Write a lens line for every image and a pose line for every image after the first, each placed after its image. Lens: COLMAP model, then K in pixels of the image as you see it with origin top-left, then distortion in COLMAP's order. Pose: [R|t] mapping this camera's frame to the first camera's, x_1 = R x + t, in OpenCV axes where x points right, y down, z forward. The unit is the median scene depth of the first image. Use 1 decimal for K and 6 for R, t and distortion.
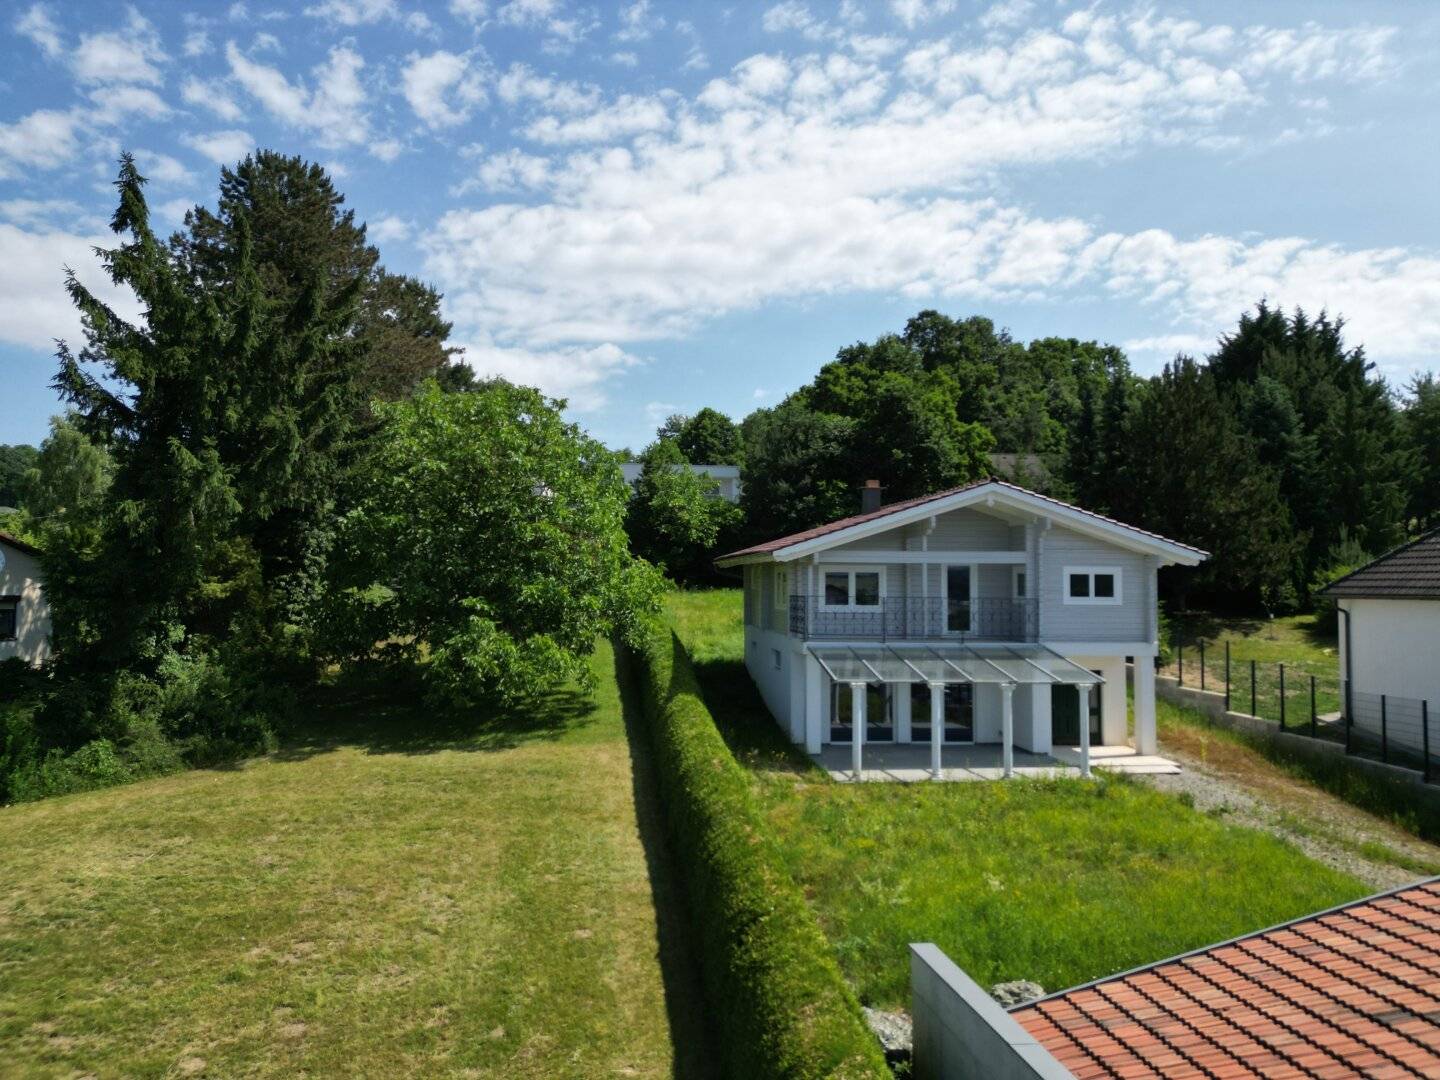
lens RADIAL K [[1108.7, 0, 720.0], [0, 1108.7, 540.0], [0, 0, 1]] dist [0.066313, 0.001433]
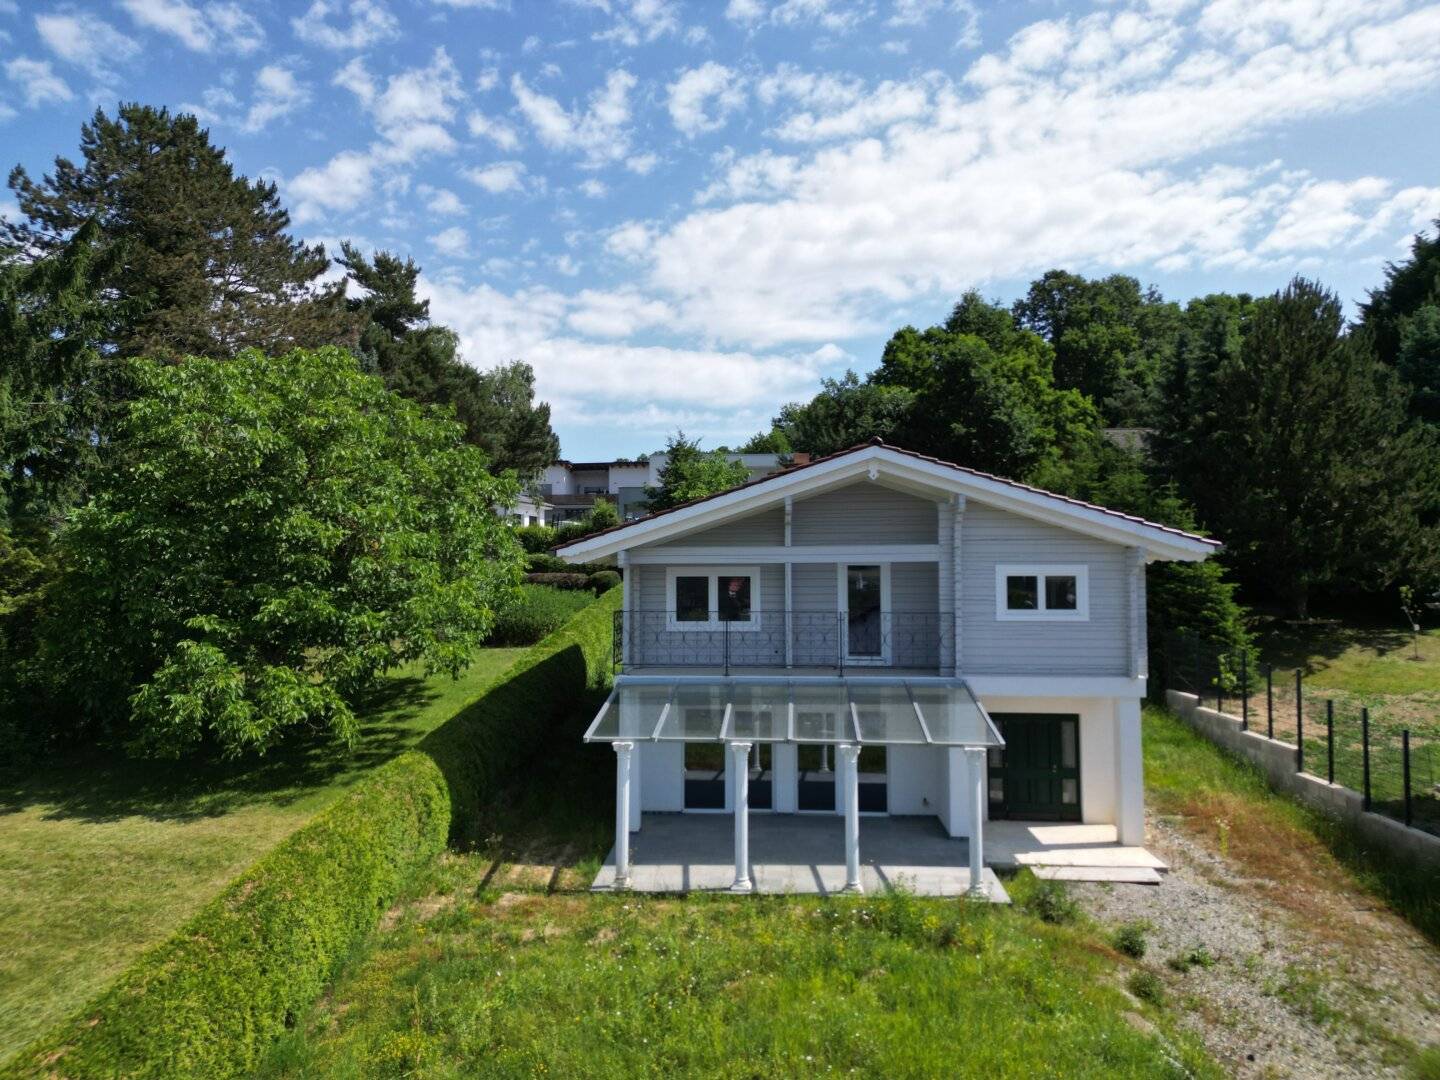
lens RADIAL K [[1043.7, 0, 774.4], [0, 1043.7, 536.3], [0, 0, 1]] dist [0.063528, -0.060017]
pose [[0.980771, -0.017349, -0.194389, 0.194994], [0.017018, 0.999849, -0.003375, 0.003826], [0.194419, 0.000002, 0.980919, 0.224587]]
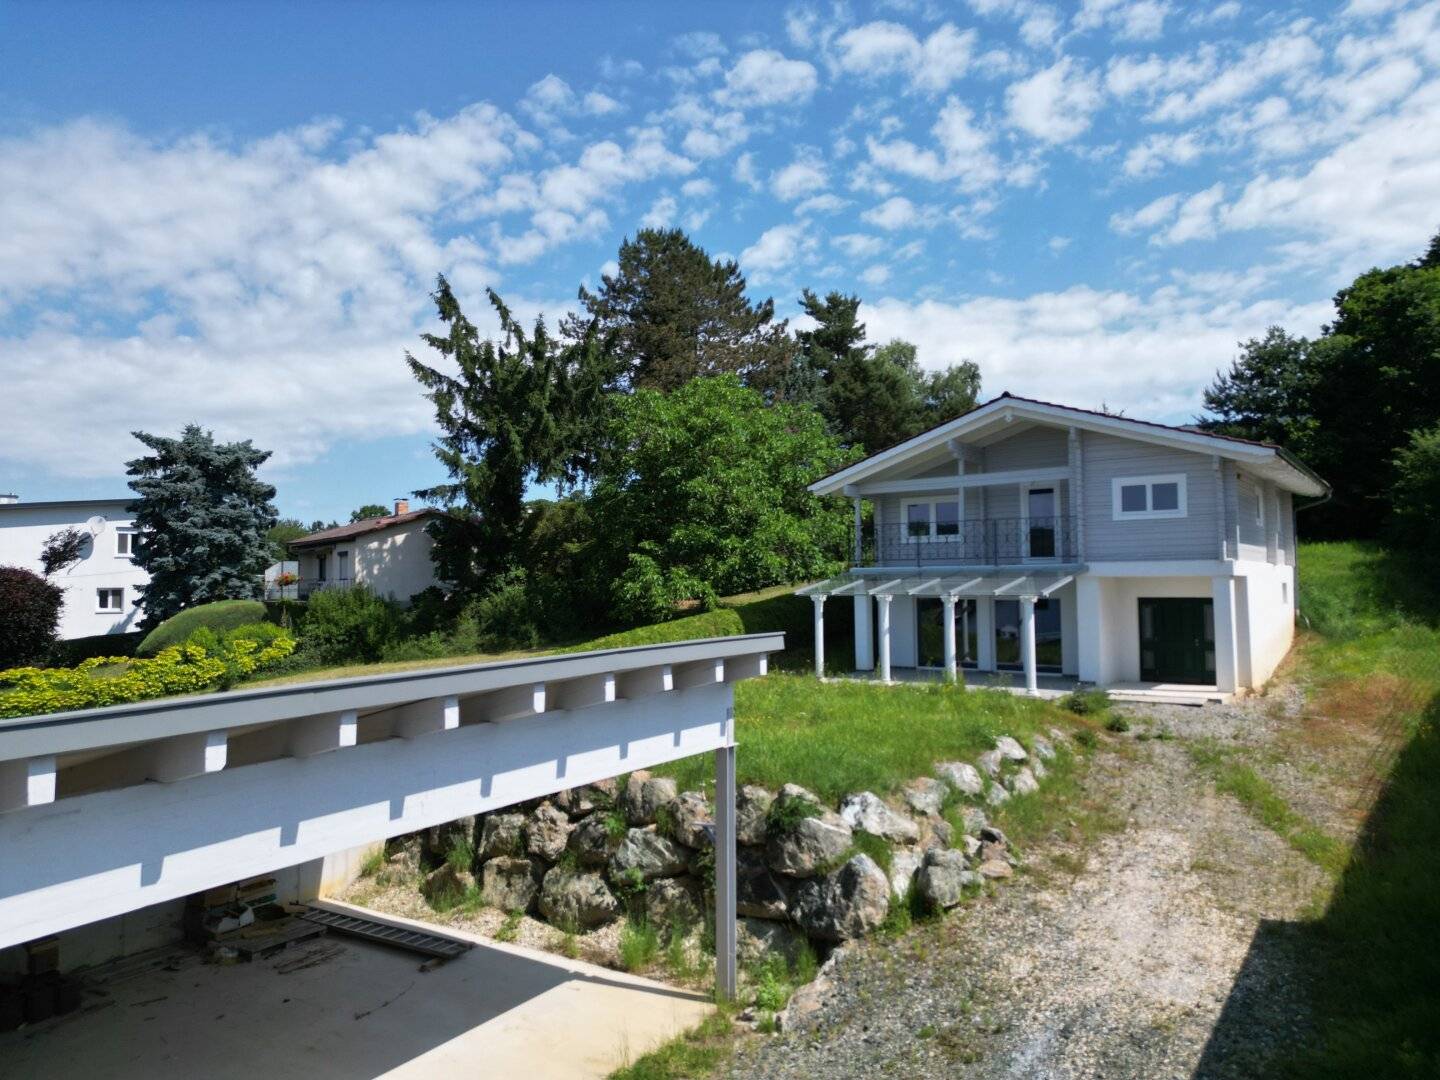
lens RADIAL K [[1006.5, 0, 720.0], [0, 1006.5, 540.0], [0, 0, 1]] dist [-0.002157, 0.002232]
pose [[0.720806, -0.045156, -0.691665, 0.415332], [0.048902, 0.998702, -0.014239, 0.045171], [0.691410, -0.023560, 0.722078, 0.127566]]
